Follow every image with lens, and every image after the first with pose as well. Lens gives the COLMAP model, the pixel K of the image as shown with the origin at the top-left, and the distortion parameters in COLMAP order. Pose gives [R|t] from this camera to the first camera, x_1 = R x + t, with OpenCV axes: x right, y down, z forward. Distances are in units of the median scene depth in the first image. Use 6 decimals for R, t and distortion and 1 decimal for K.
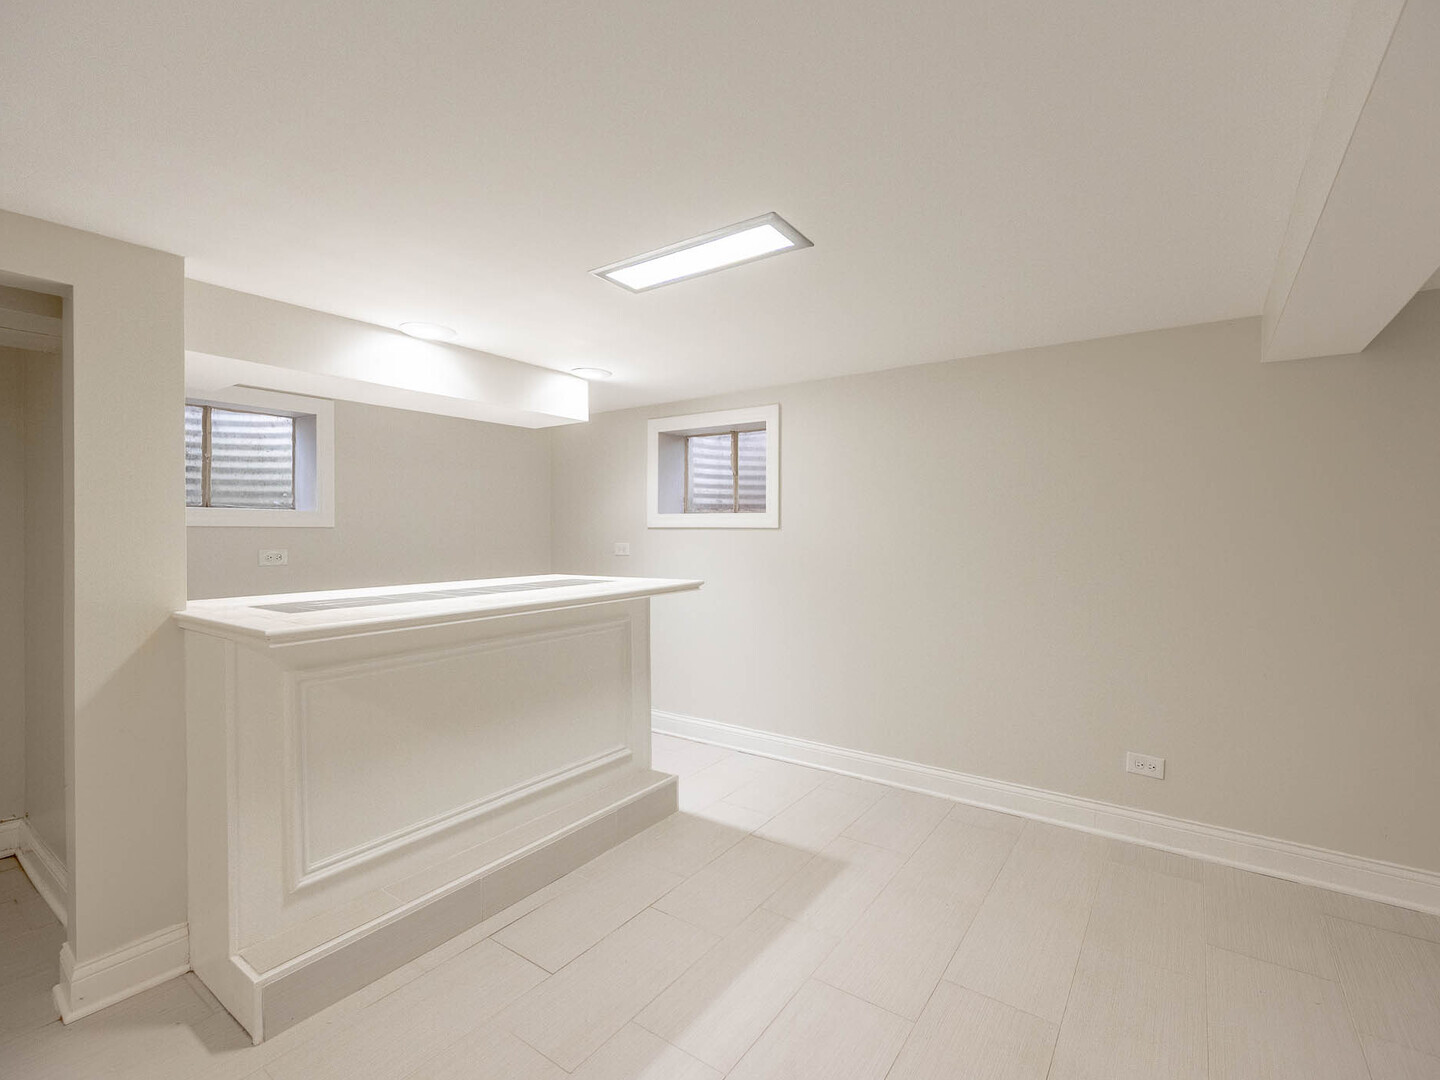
lens RADIAL K [[664.1, 0, 721.8], [0, 664.1, 533.4], [0, 0, 1]] dist [0.000064, -0.000013]
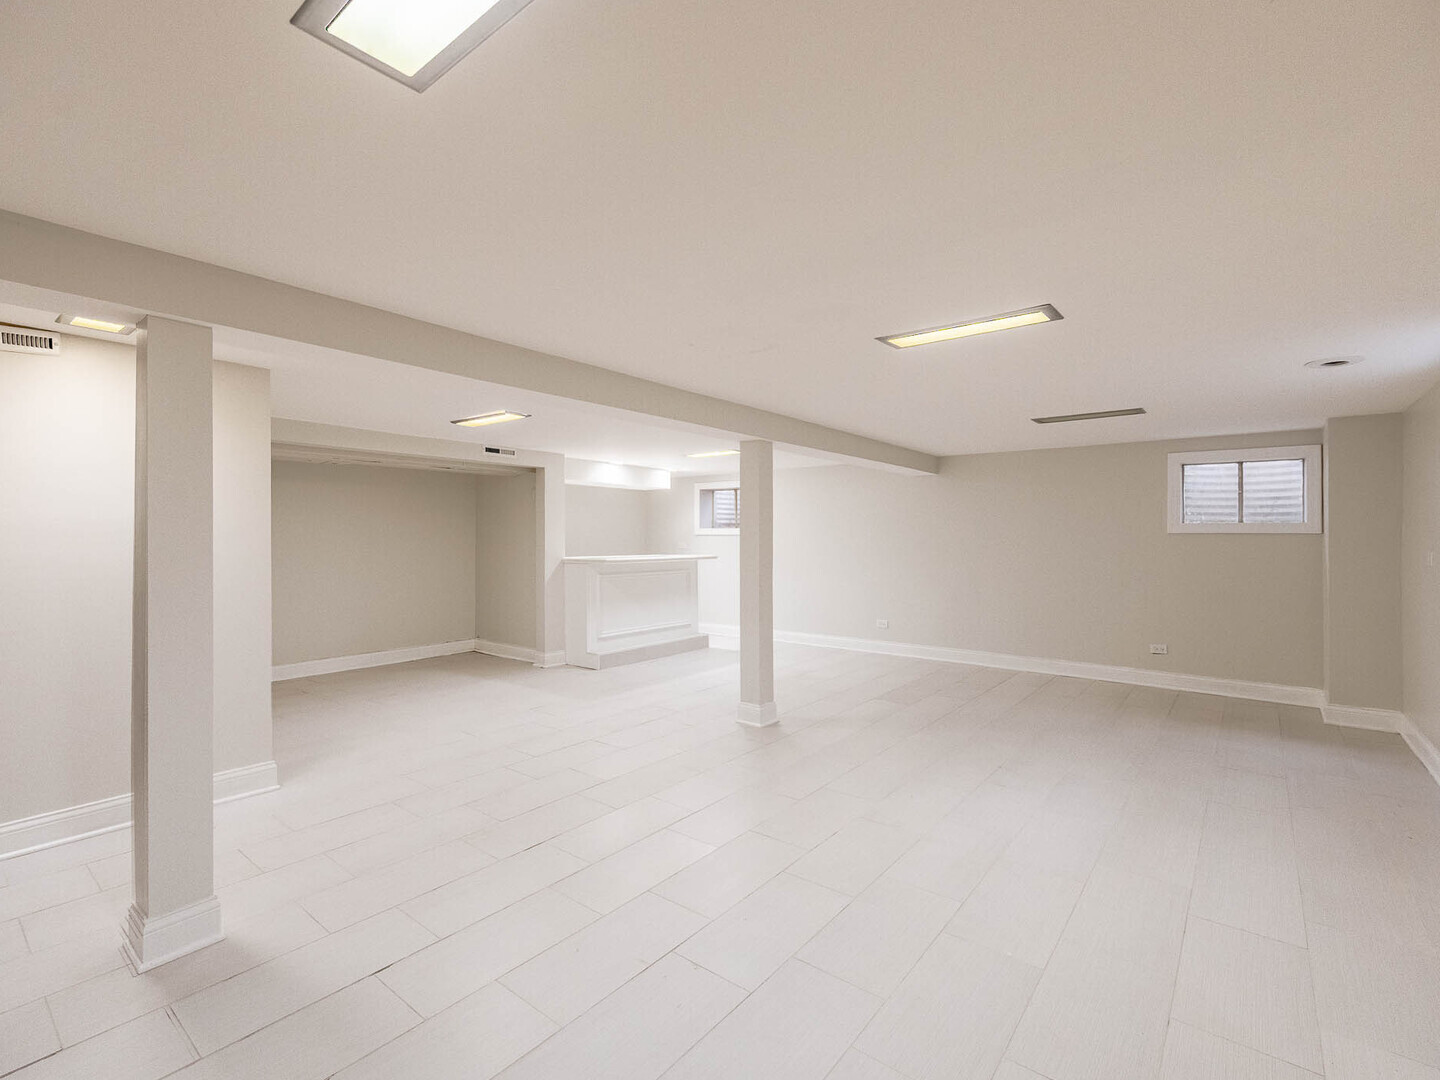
lens RADIAL K [[664.1, 0, 718.2], [0, 664.1, 538.4], [0, 0, 1]] dist [0.000064, -0.000013]
pose [[0.998962, 0.006571, -0.045077, 0.066665], [-0.006860, 0.999957, -0.006262, 0.016704], [0.045034, 0.006564, 0.998964, -1.250258]]
